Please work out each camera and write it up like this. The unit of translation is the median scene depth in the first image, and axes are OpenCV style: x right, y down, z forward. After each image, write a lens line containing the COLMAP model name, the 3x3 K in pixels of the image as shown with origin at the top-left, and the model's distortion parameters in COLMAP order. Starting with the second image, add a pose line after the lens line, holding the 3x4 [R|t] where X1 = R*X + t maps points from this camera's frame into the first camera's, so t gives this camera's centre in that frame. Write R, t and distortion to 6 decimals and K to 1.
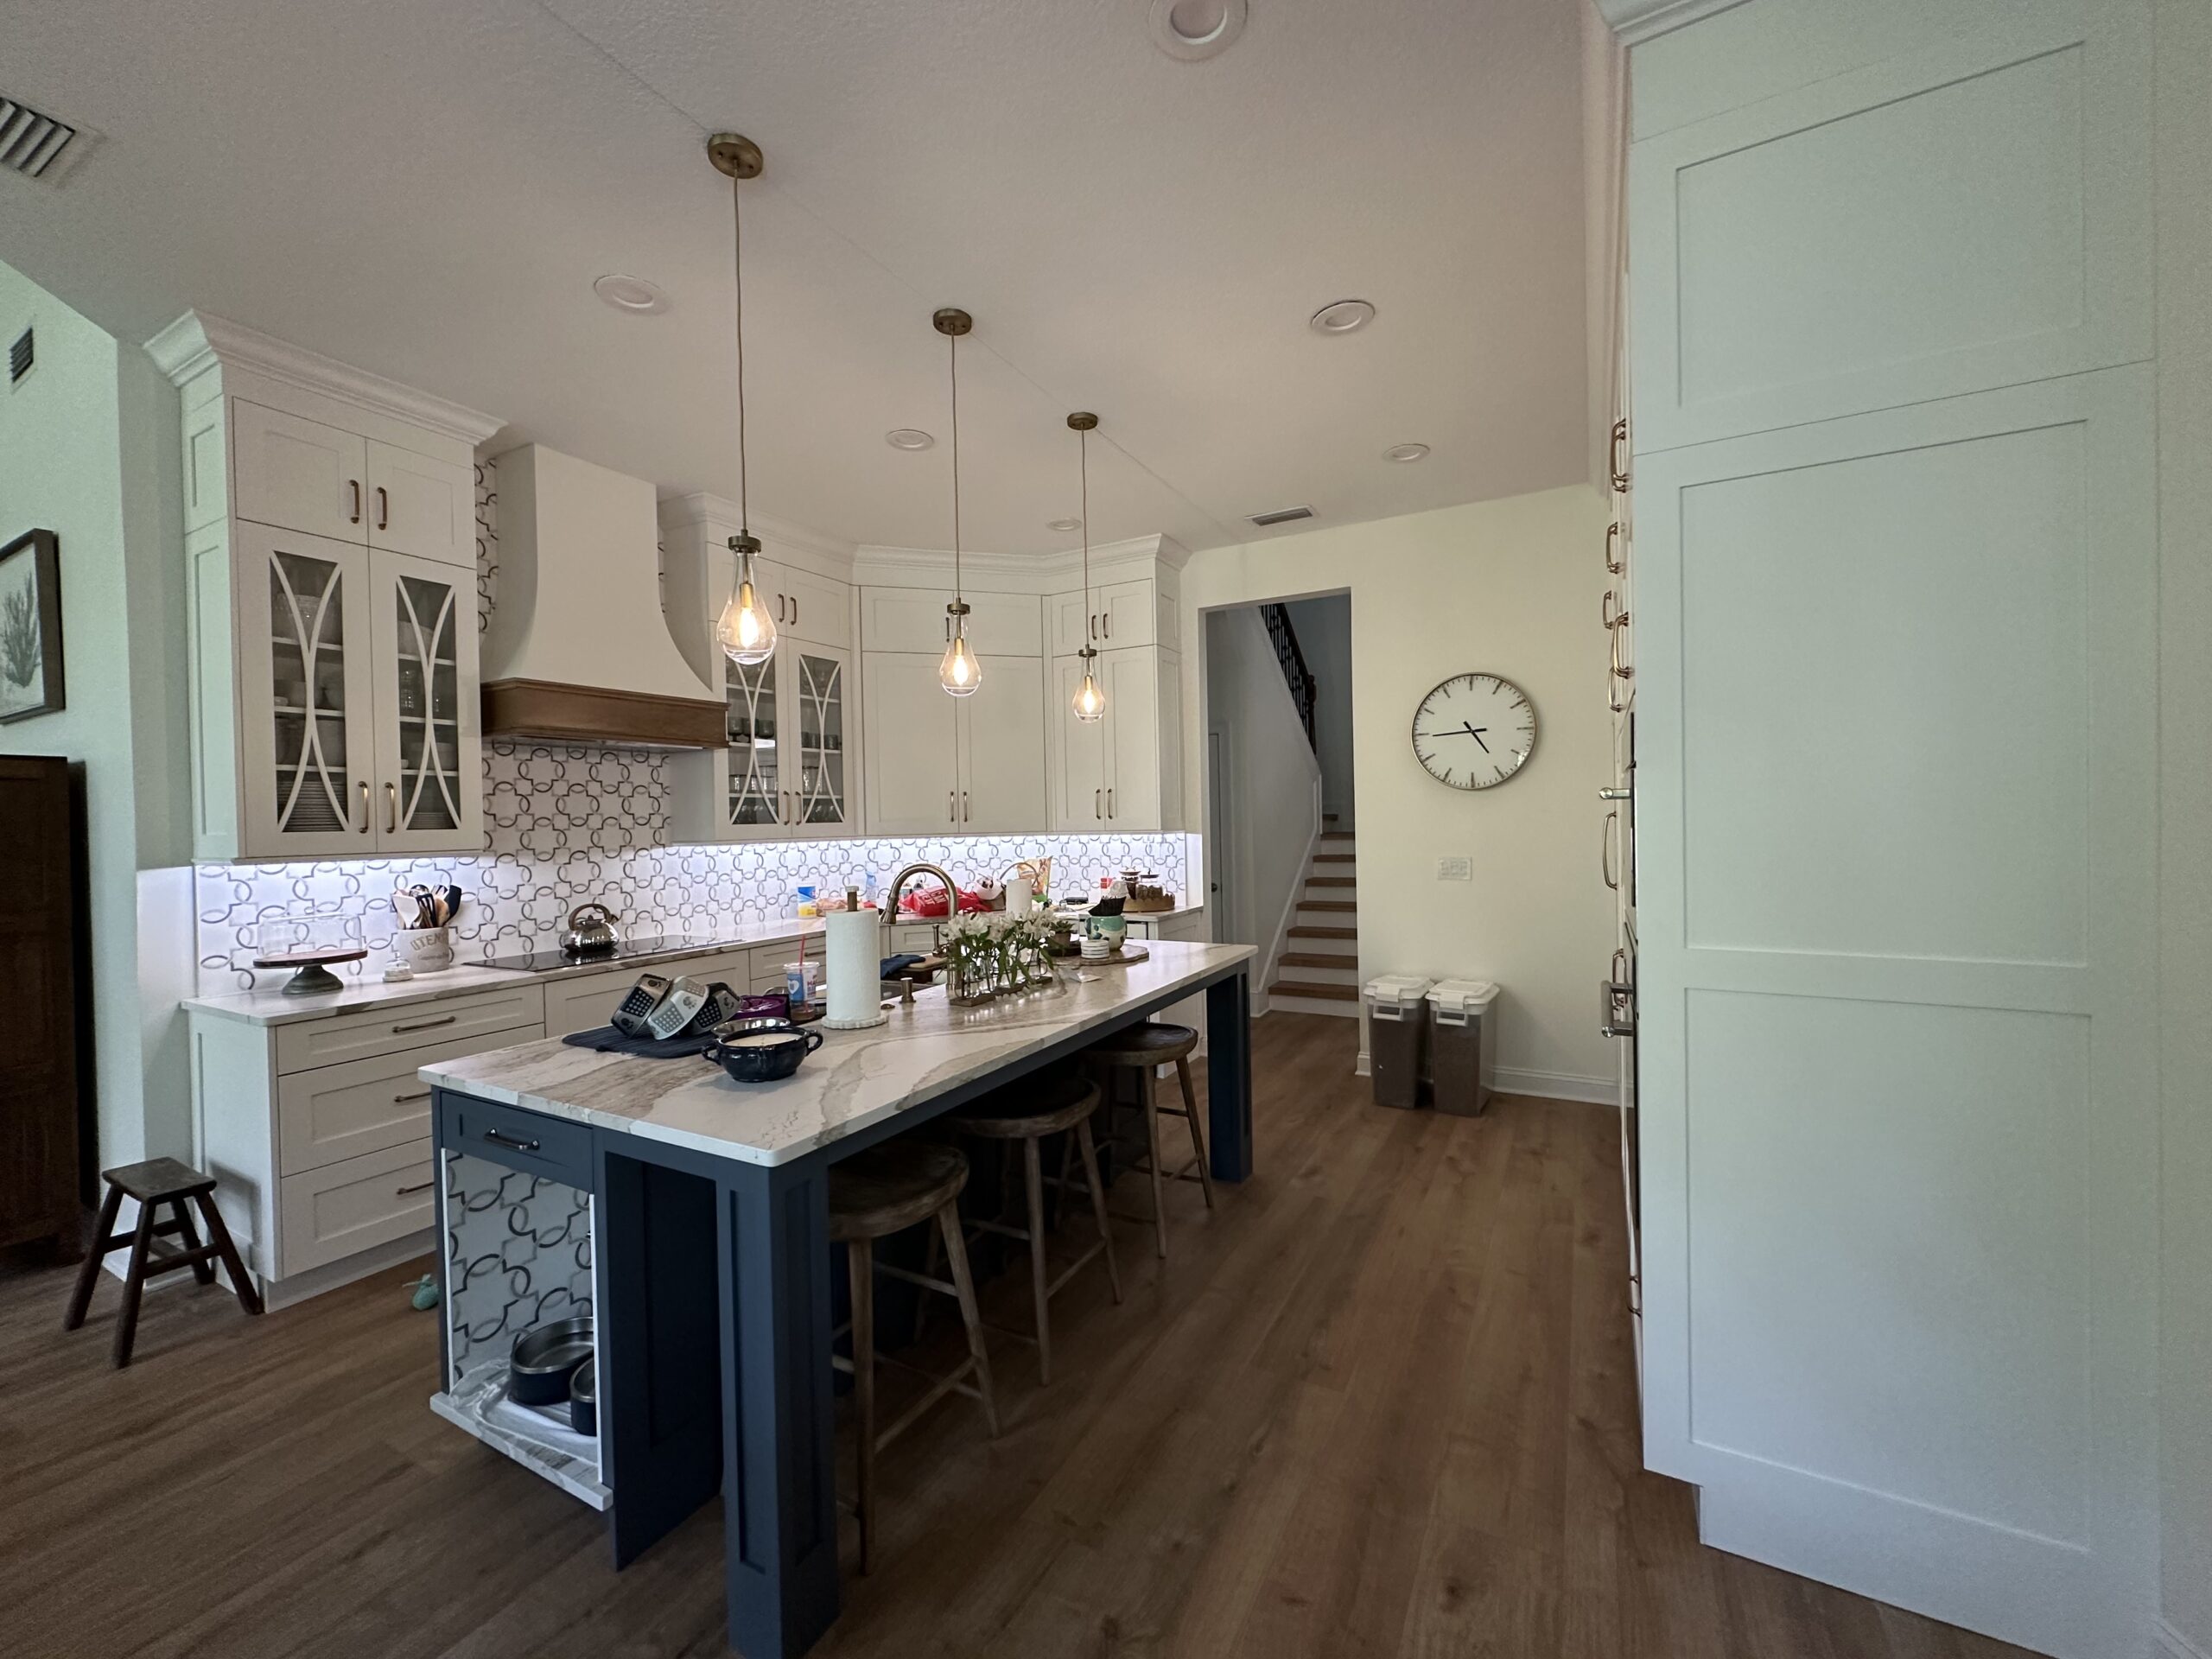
lens RADIAL K [[887.6, 0, 1093.8], [0, 887.6, 827.9], [0, 0, 1]] dist [-0.004339, 0.000268]
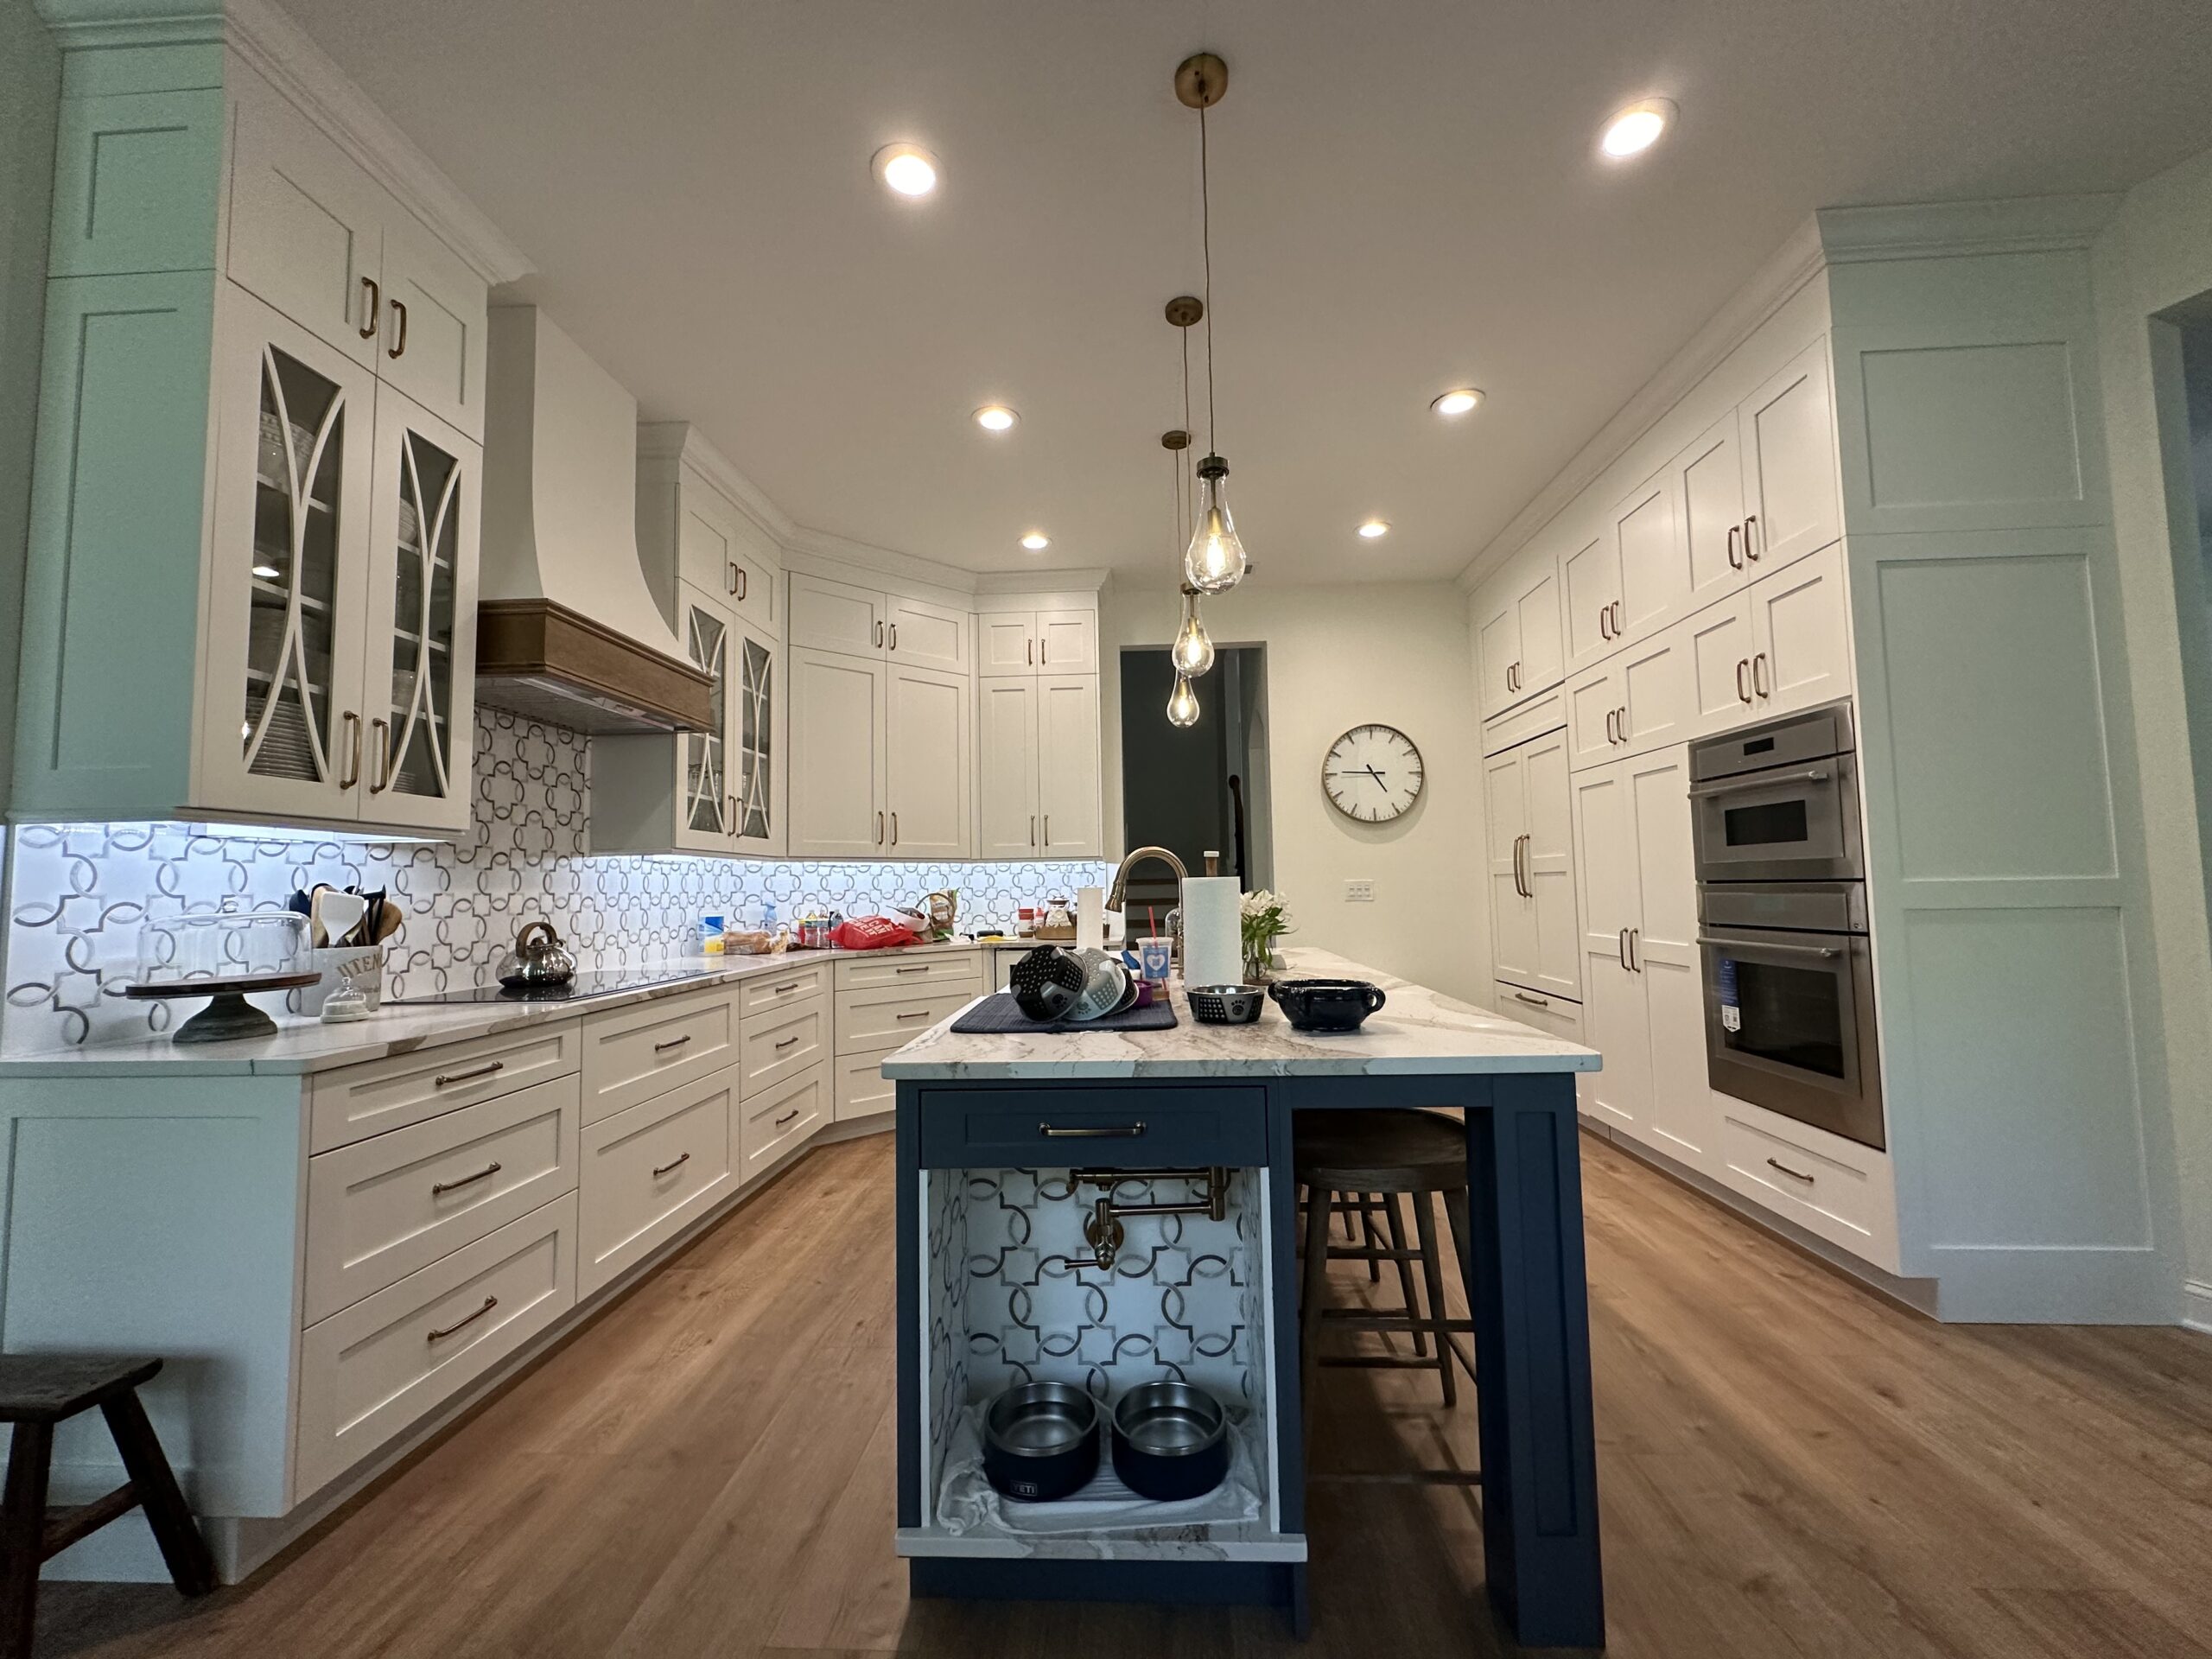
lens RADIAL K [[887.6, 0, 1103.0], [0, 887.6, 825.7], [0, 0, 1]] dist [-0.004339, 0.000268]
pose [[0.897754, 0.036728, 0.438963, -0.479524], [0.002147, 0.996141, -0.087738, 0.072474], [-0.440491, 0.079709, 0.894211, 0.129441]]
